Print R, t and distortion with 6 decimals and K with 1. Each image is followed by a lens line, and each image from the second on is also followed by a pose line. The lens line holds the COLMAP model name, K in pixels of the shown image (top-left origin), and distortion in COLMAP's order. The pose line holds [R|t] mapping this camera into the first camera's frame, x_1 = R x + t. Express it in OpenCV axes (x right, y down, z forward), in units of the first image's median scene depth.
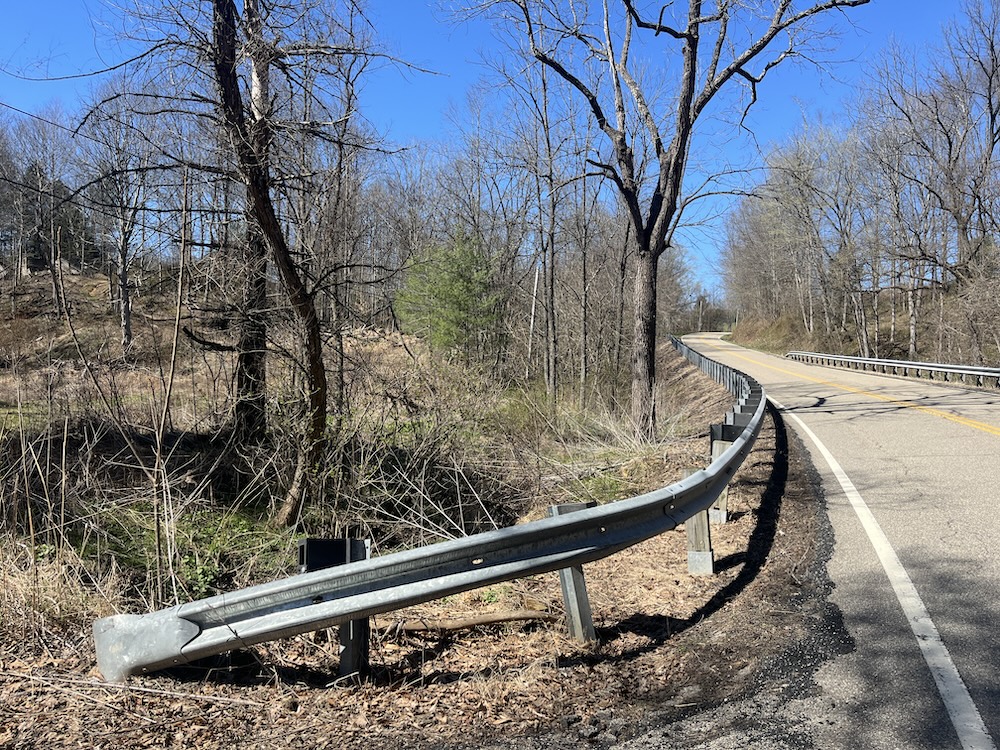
lens RADIAL K [[751.7, 0, 500.9], [0, 751.7, 379.1], [0, 0, 1]] dist [0.051771, -0.069083]
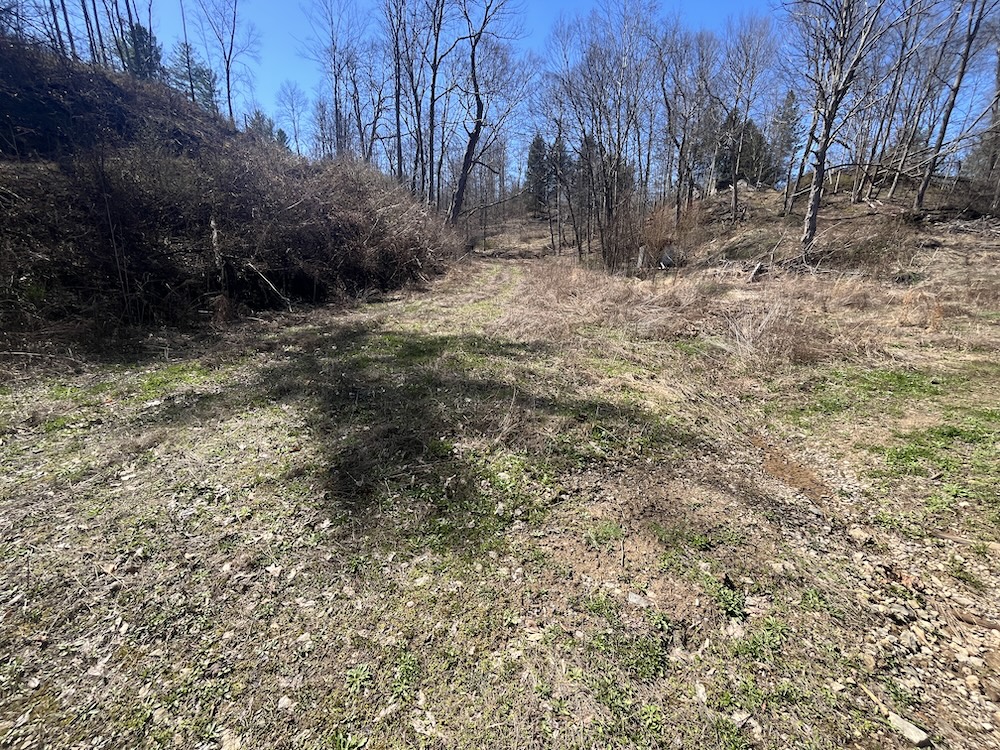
lens RADIAL K [[405.1, 0, 498.4], [0, 405.1, 374.7], [0, 0, 1]] dist [-0.005500, -0.000156]
pose [[0.519357, 0.237504, -0.820890, -0.219864], [-0.031475, 0.965267, 0.259363, -0.006644], [0.853978, -0.108865, 0.508794, 0.376952]]
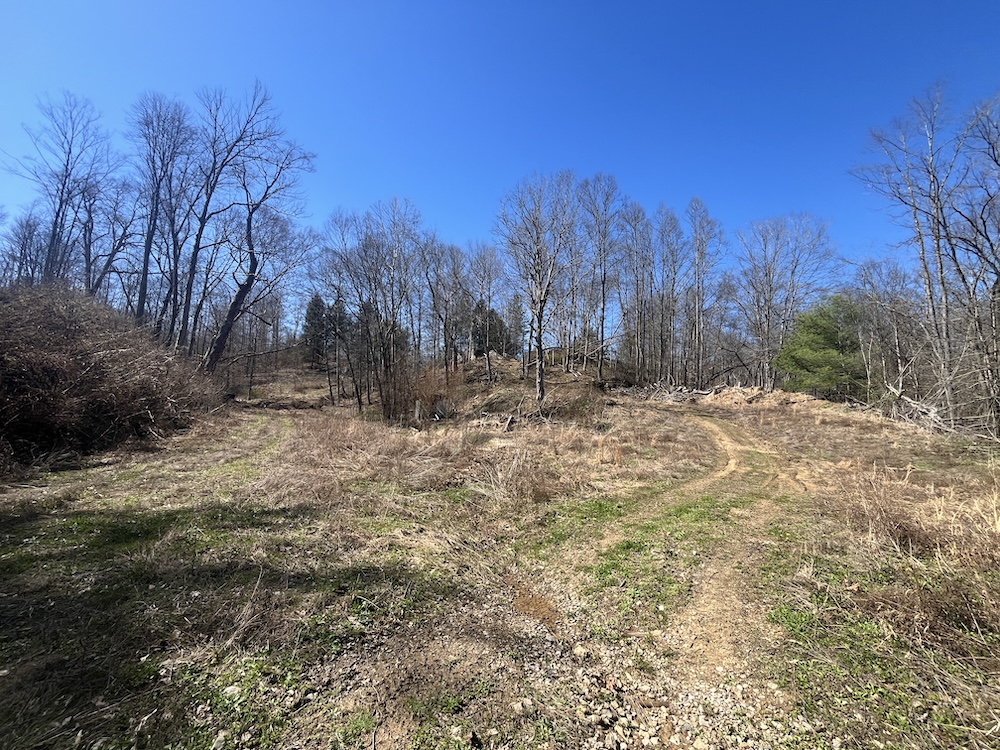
lens RADIAL K [[405.1, 0, 498.6], [0, 405.1, 374.7], [0, 0, 1]] dist [-0.005500, -0.000156]
pose [[0.874059, -0.030958, -0.484833, -0.214573], [-0.029909, 0.992645, -0.117305, -0.008785], [0.484899, 0.117032, 0.866705, 0.375951]]
